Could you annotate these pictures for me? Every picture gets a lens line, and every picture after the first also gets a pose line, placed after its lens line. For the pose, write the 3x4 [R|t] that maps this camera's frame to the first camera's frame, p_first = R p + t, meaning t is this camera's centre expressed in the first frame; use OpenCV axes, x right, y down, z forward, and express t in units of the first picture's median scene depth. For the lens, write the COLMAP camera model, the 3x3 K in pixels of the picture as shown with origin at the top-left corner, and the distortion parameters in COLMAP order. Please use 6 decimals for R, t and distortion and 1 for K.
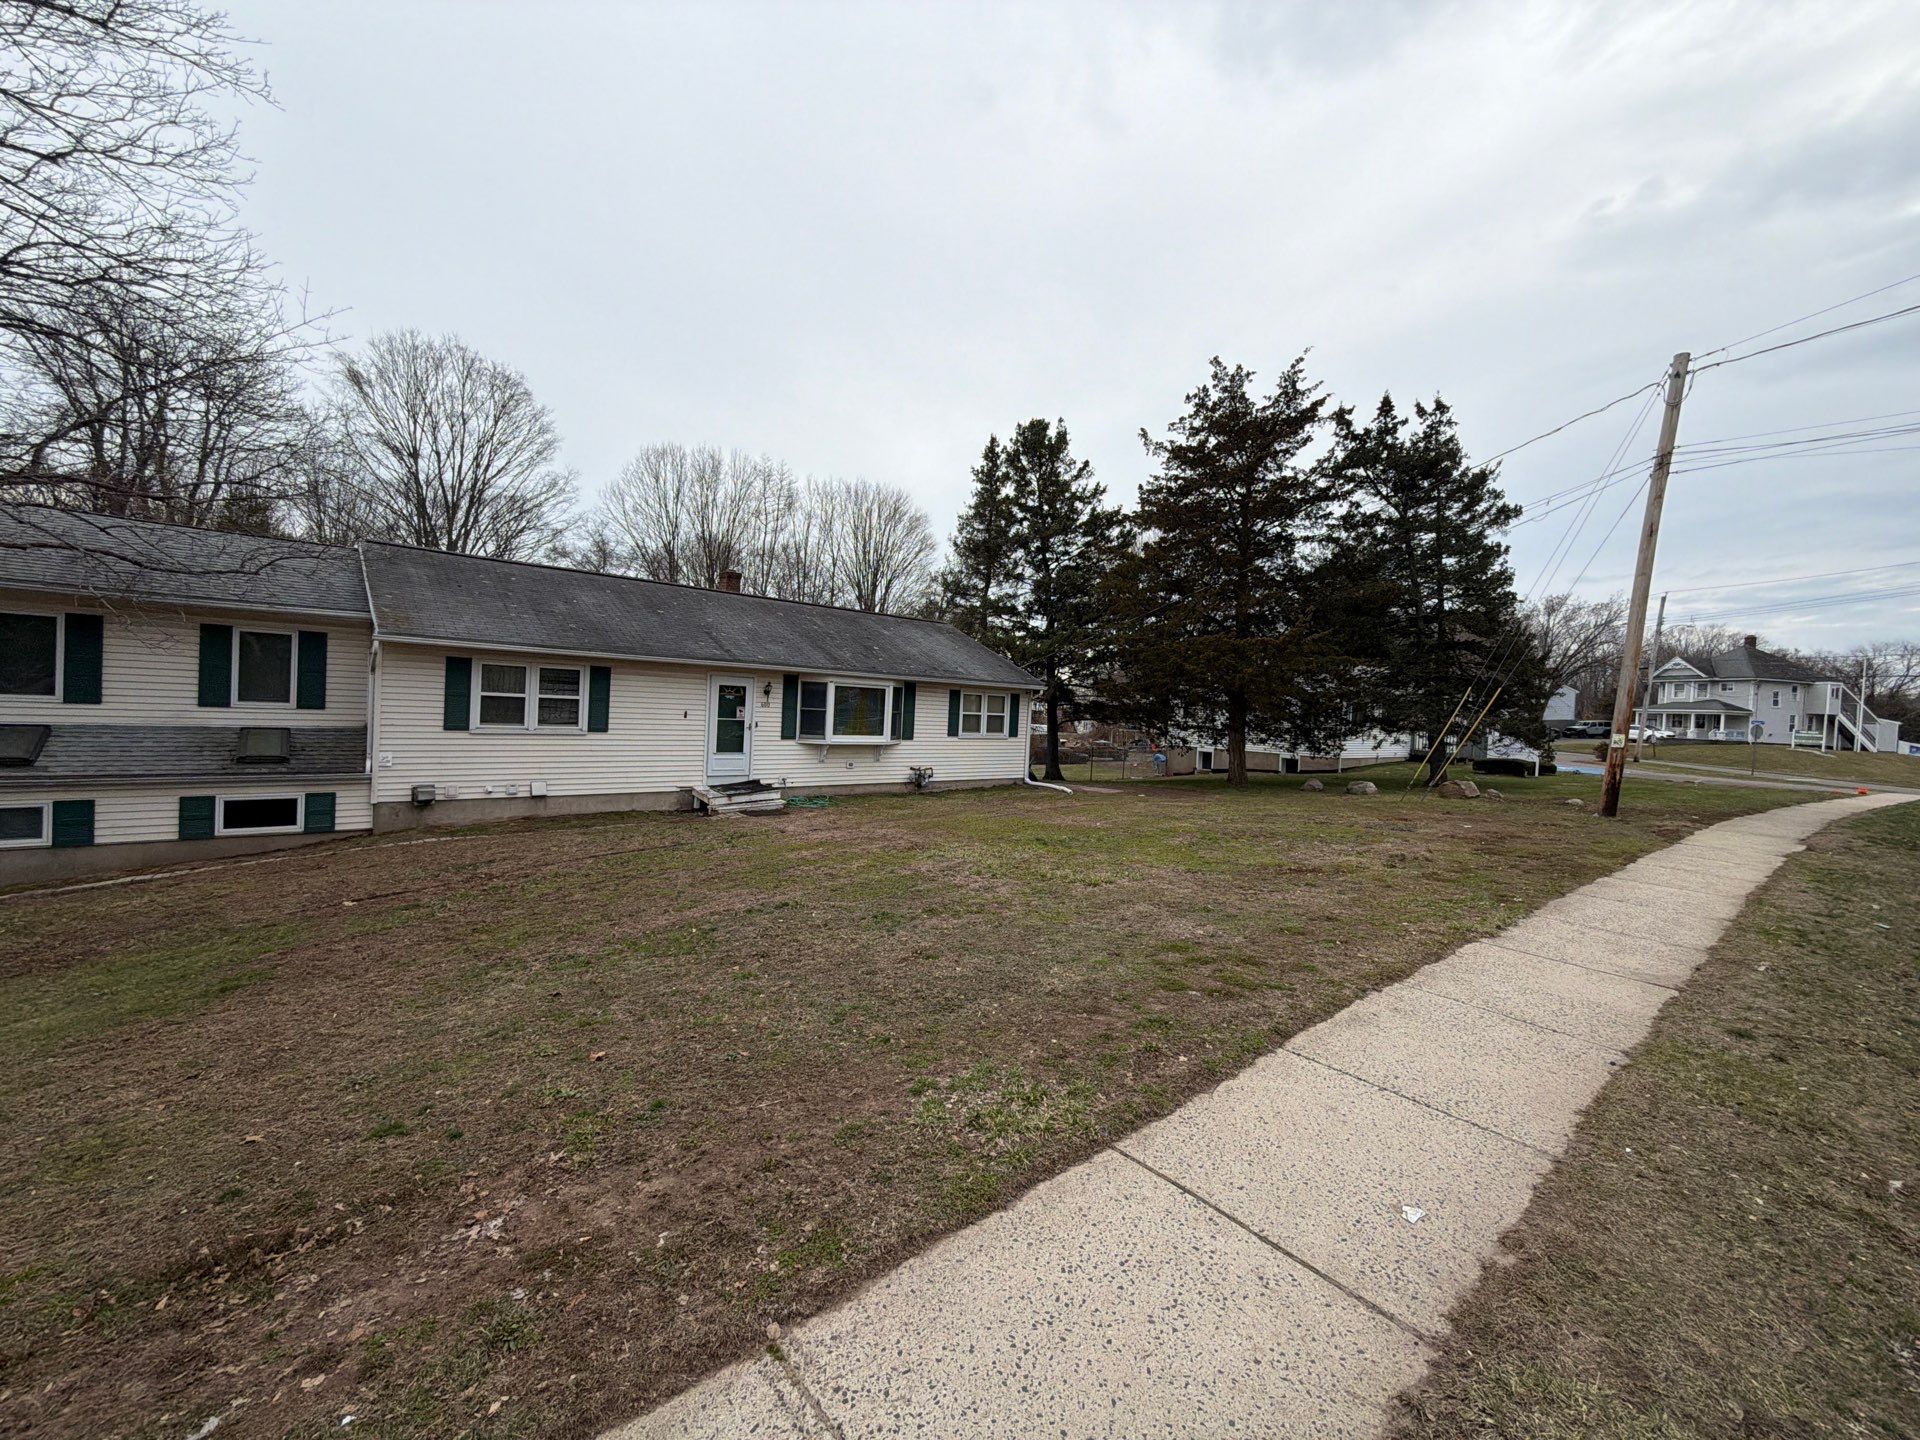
lens RADIAL K [[767.9, 0, 963.9], [0, 767.9, 723.4], [0, 0, 1]] dist [0.003738, -0.000838]
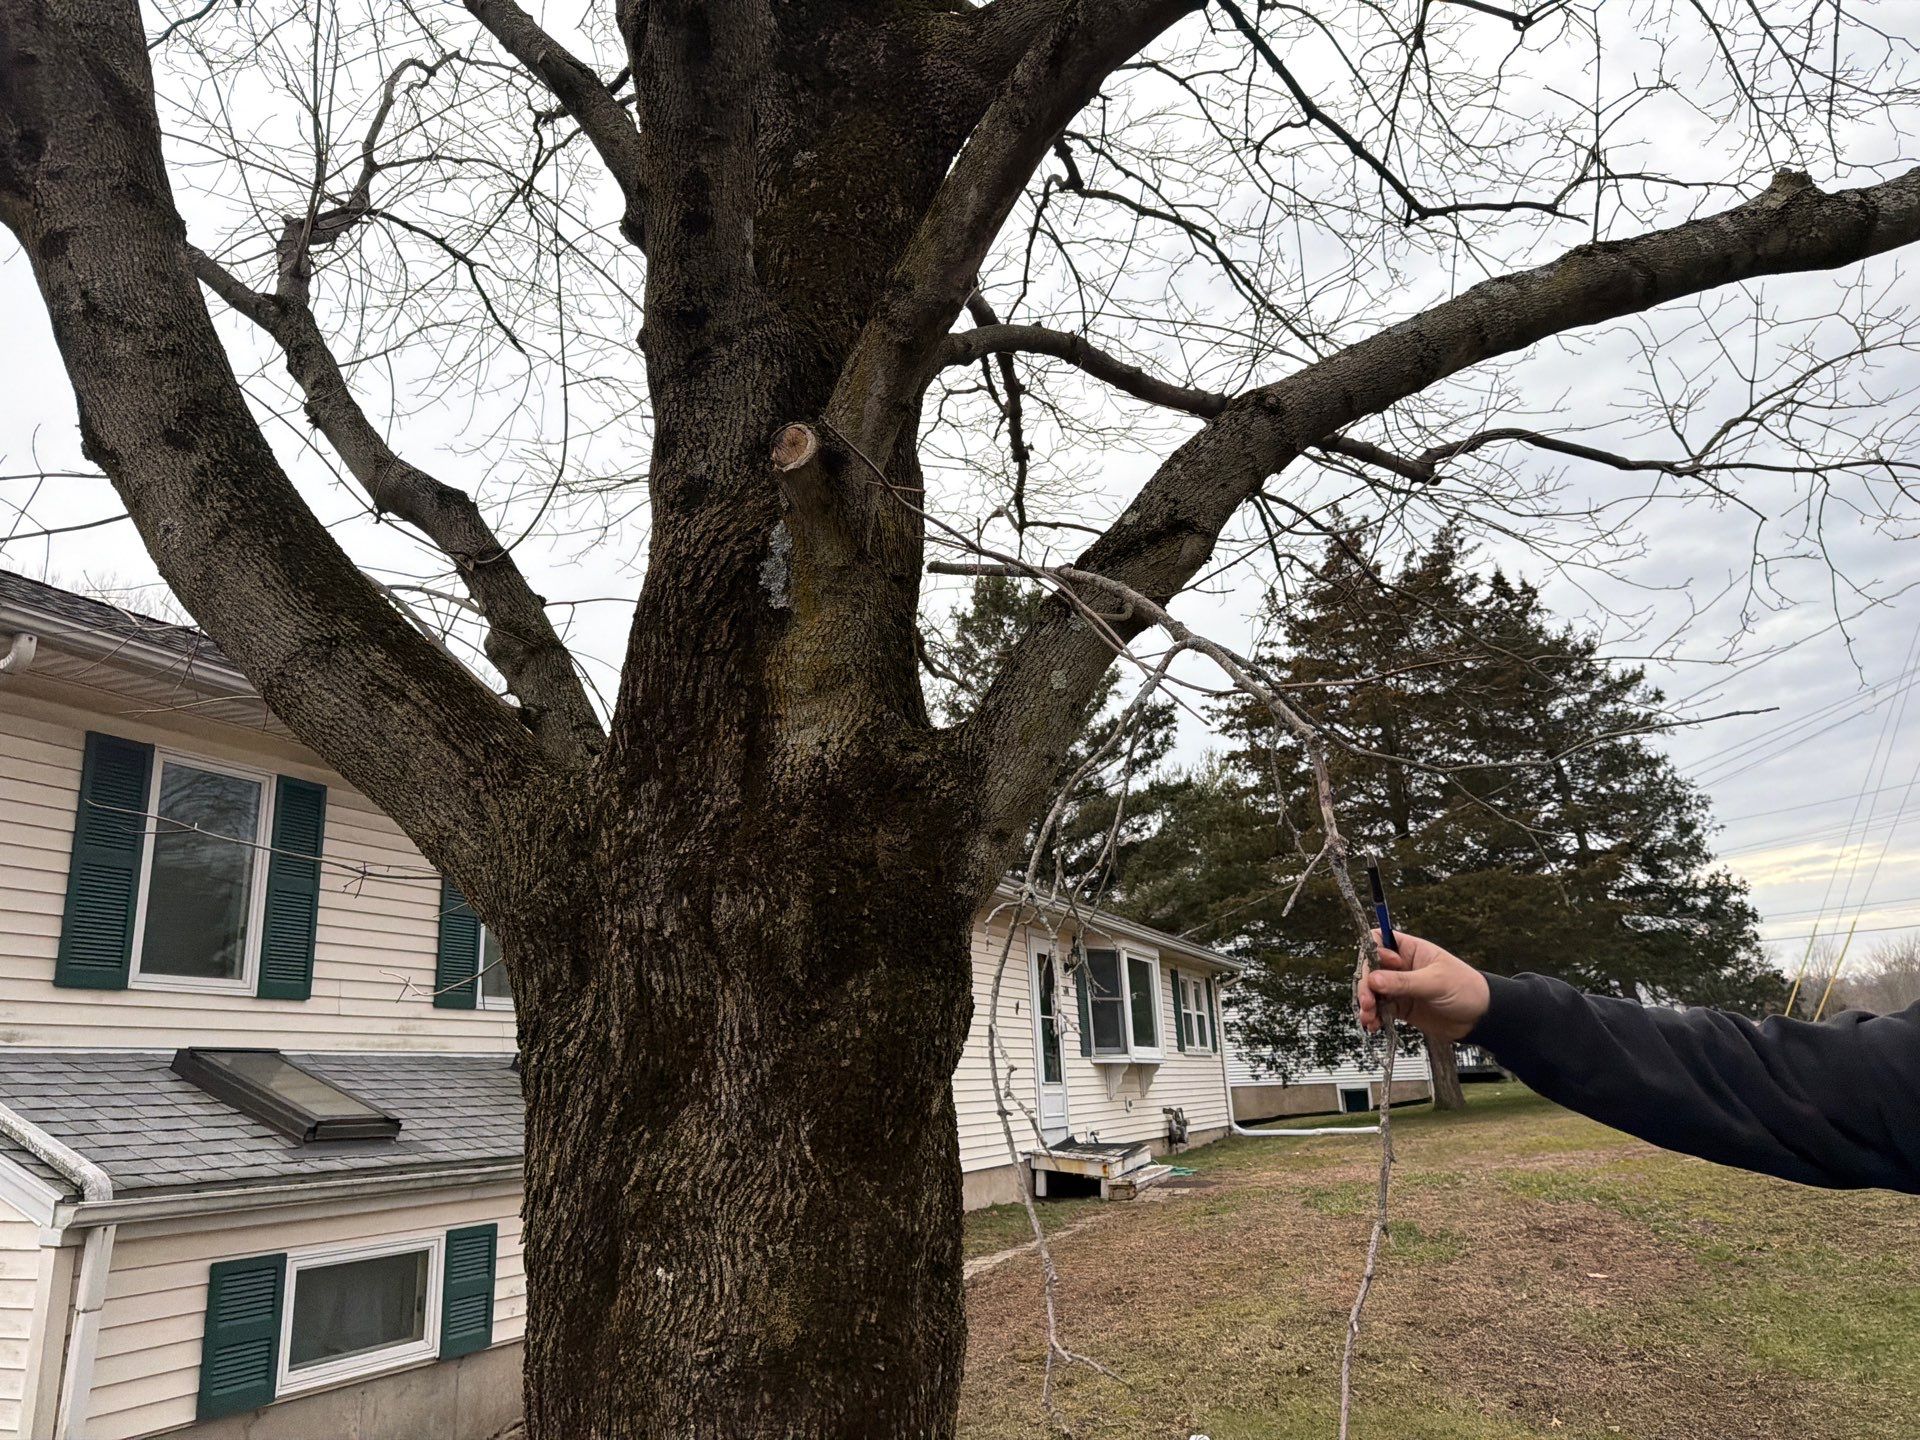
lens RADIAL K [[1378.4, 0, 957.7], [0, 1378.4, 700.9], [0, 0, 1]] dist [0.028728, -0.029953]
pose [[0.903042, 0.033291, 0.428261, -1.077552], [0.096528, 0.955766, -0.277838, 0.055378], [-0.418567, 0.292239, 0.859883, 0.185653]]
